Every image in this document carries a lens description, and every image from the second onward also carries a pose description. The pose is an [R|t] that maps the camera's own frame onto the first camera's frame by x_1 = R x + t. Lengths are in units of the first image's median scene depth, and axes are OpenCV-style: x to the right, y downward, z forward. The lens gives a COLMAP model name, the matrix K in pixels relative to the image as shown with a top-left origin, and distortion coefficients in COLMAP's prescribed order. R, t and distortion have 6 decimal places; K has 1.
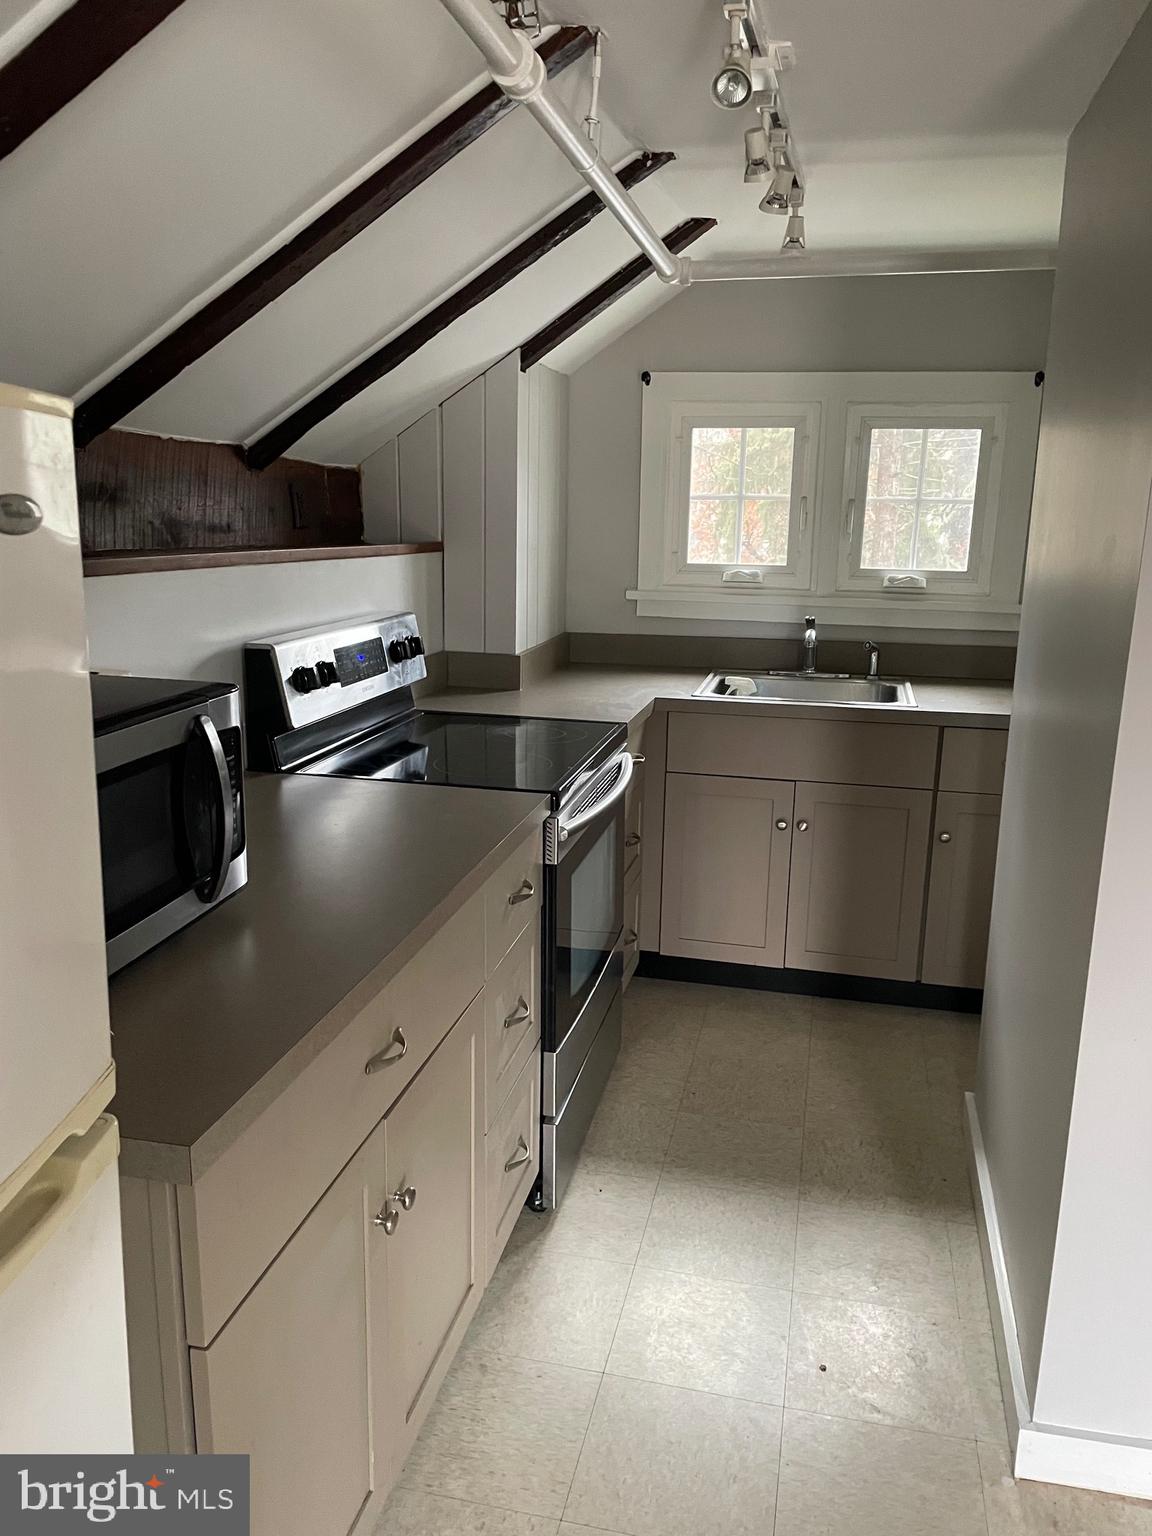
lens RADIAL K [[1150.1, 0, 584.4], [0, 1150.1, 783.3], [0, 0, 1]] dist [0.072266, -0.076545]
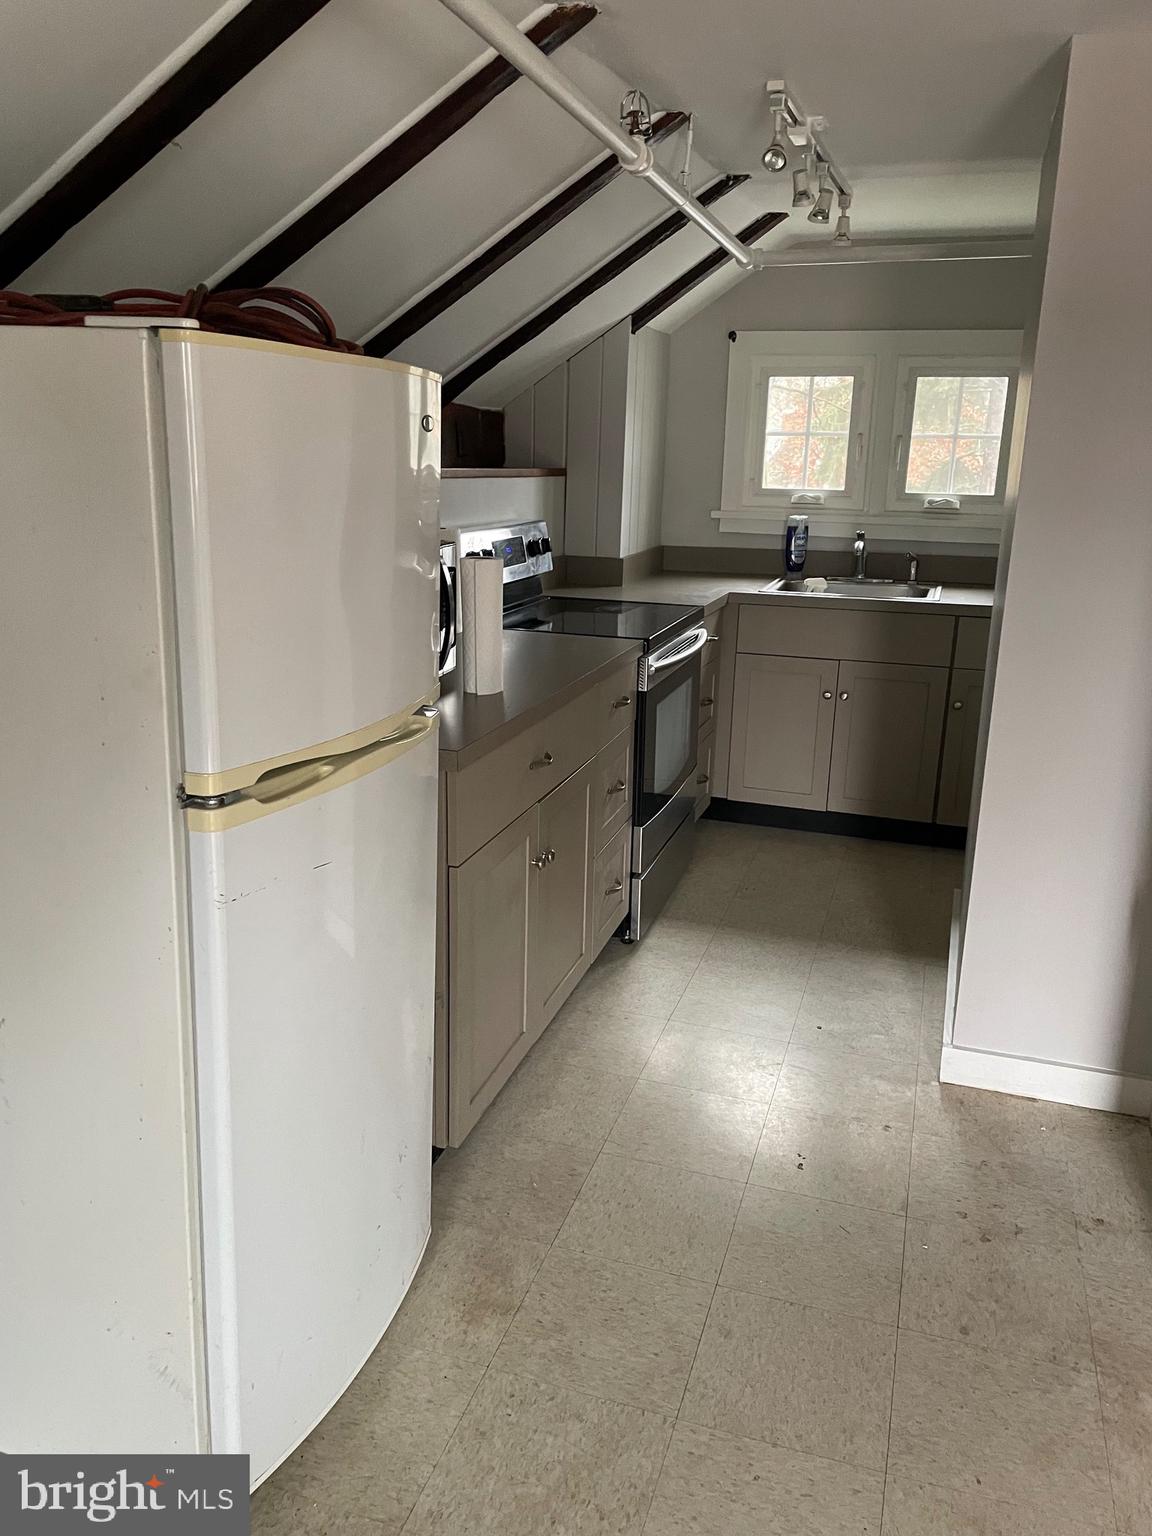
lens RADIAL K [[1150.1, 0, 567.9], [0, 1150.1, 766.2], [0, 0, 1]] dist [0.072266, -0.076545]
pose [[0.994989, 0.029139, -0.095641, 0.011911], [-0.026340, 0.999191, 0.030398, 0.083247], [0.096449, -0.027726, 0.994952, -0.288283]]
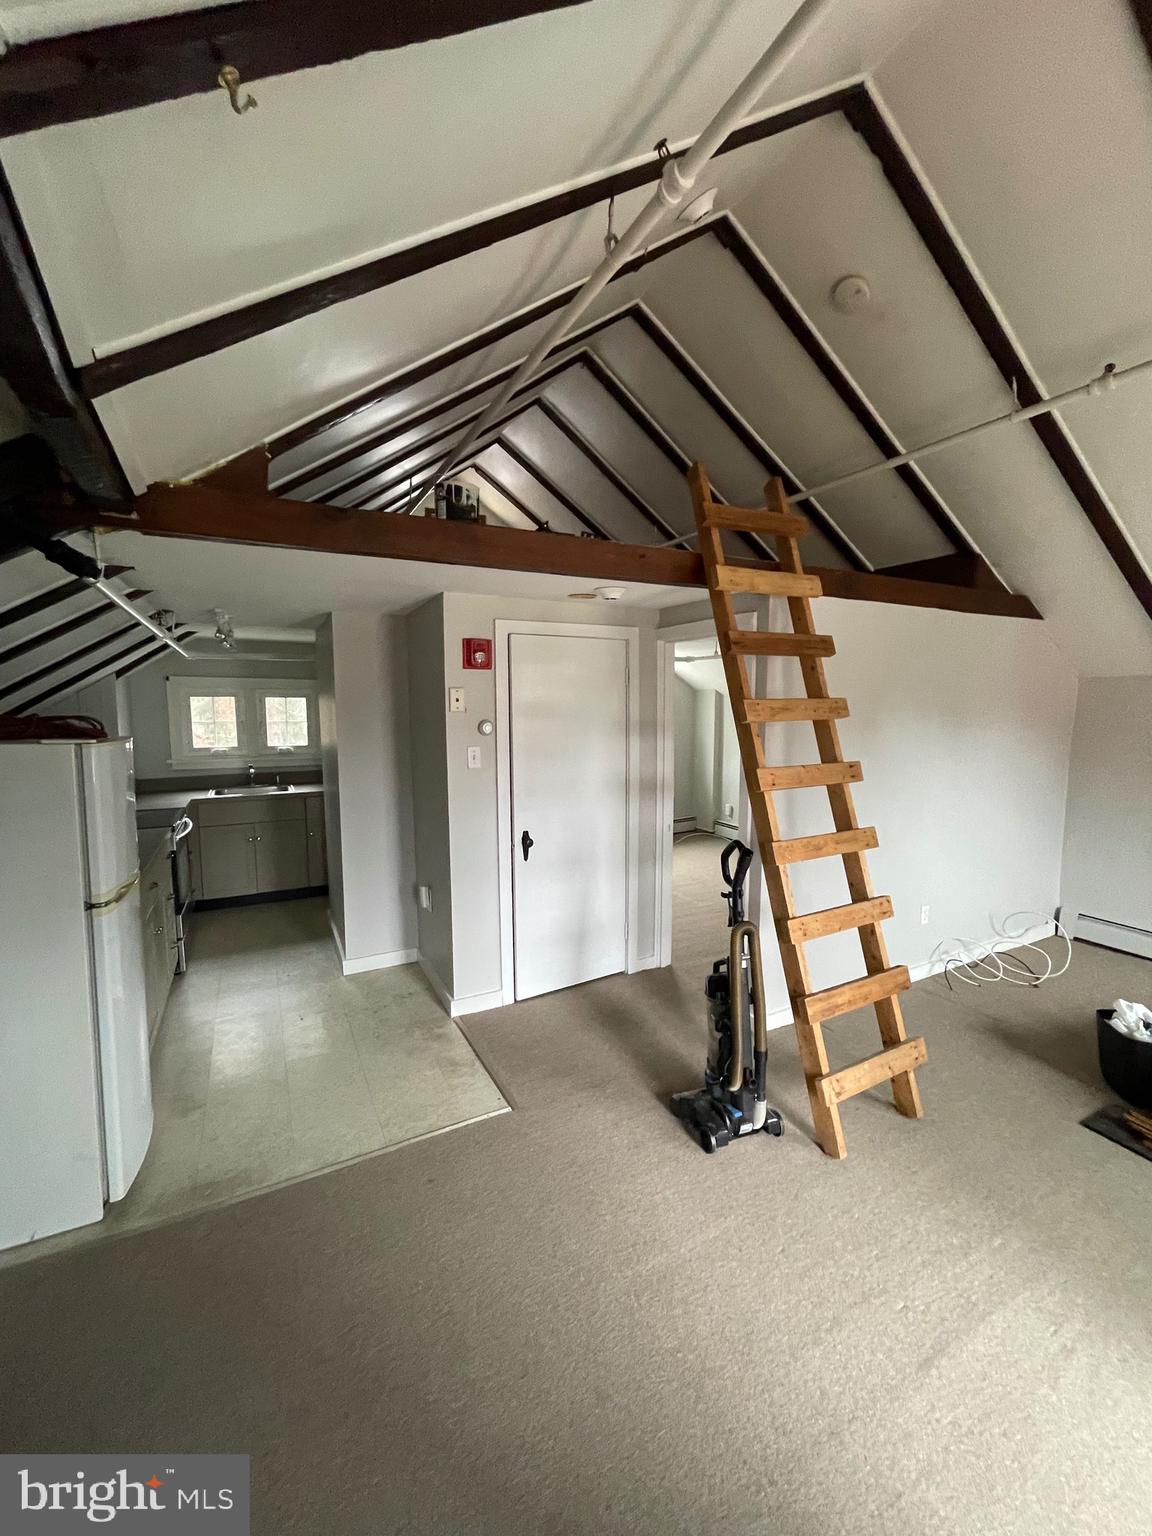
lens RADIAL K [[619.0, 0, 576.4], [0, 619.0, 767.1], [0, 0, 1]] dist [-0.004494, 0.000377]
pose [[0.762184, -0.084229, 0.641857, -0.167563], [0.167056, 0.983508, -0.069311, 0.098150], [-0.625434, 0.160054, 0.763685, -0.640873]]
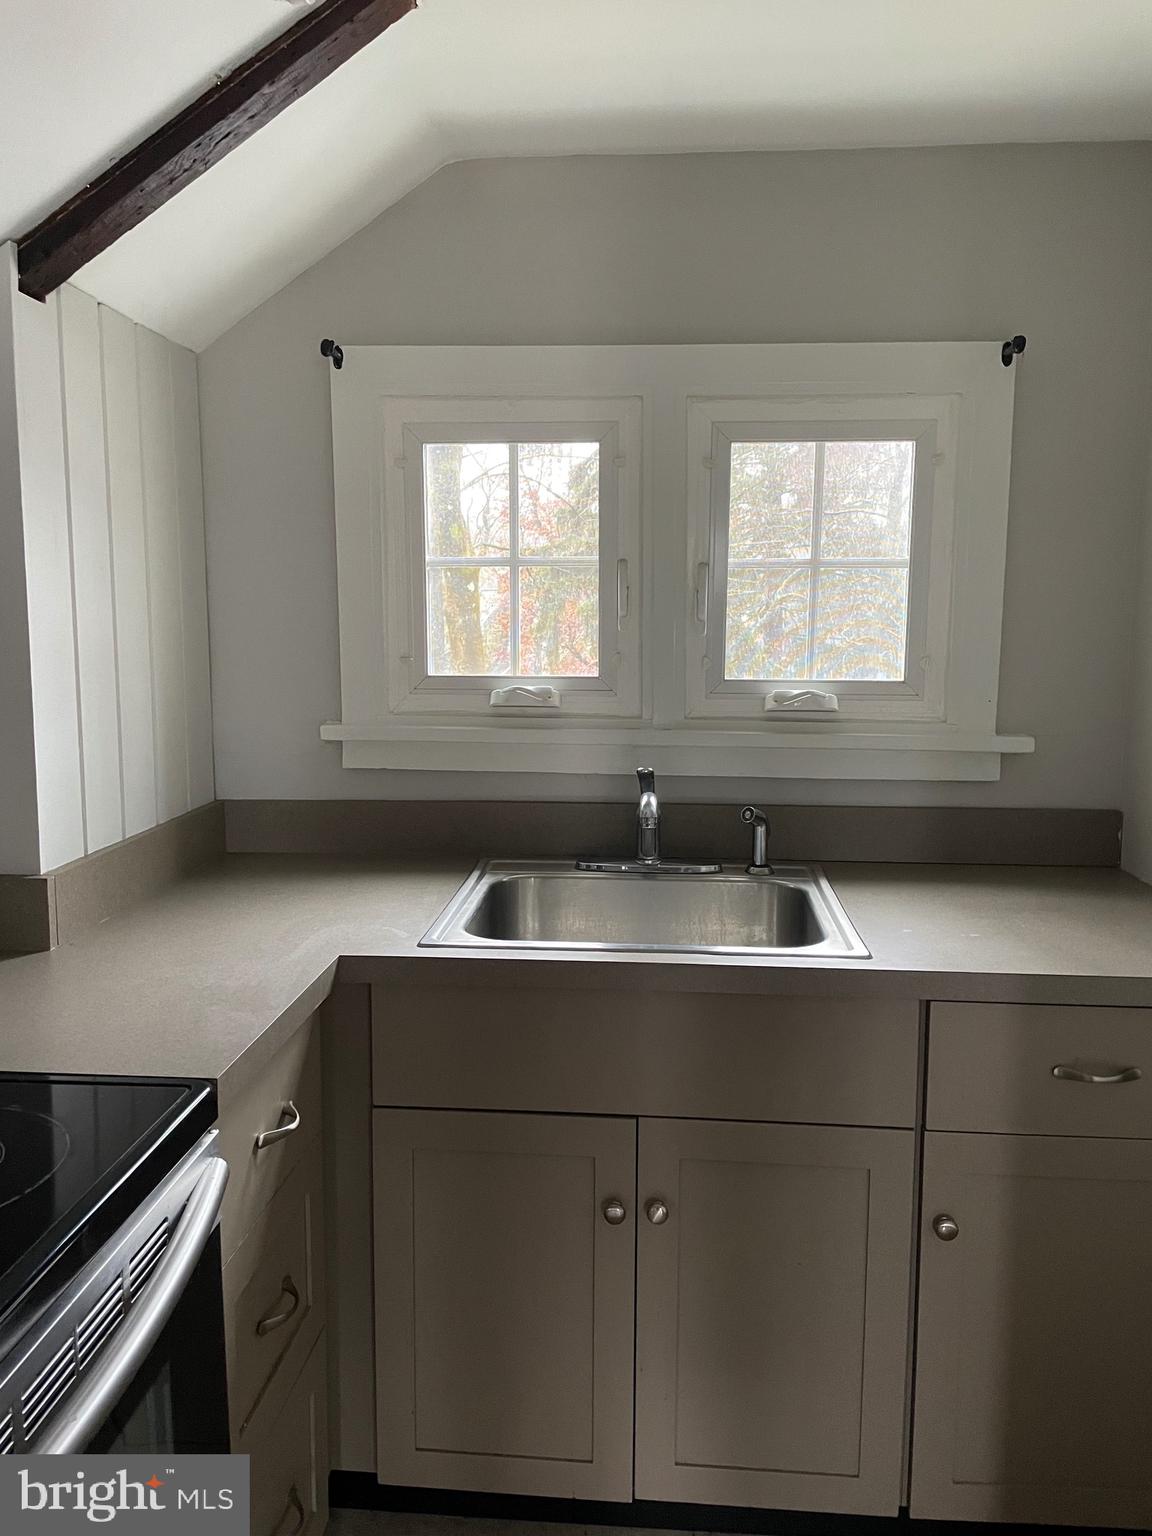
lens RADIAL K [[1150.1, 0, 578.4], [0, 1150.1, 761.4], [0, 0, 1]] dist [0.072266, -0.076545]
pose [[0.989631, -0.033846, 0.139589, 0.095518], [0.048521, 0.993486, -0.103105, -0.100729], [-0.135190, 0.108809, 0.984827, 0.505684]]
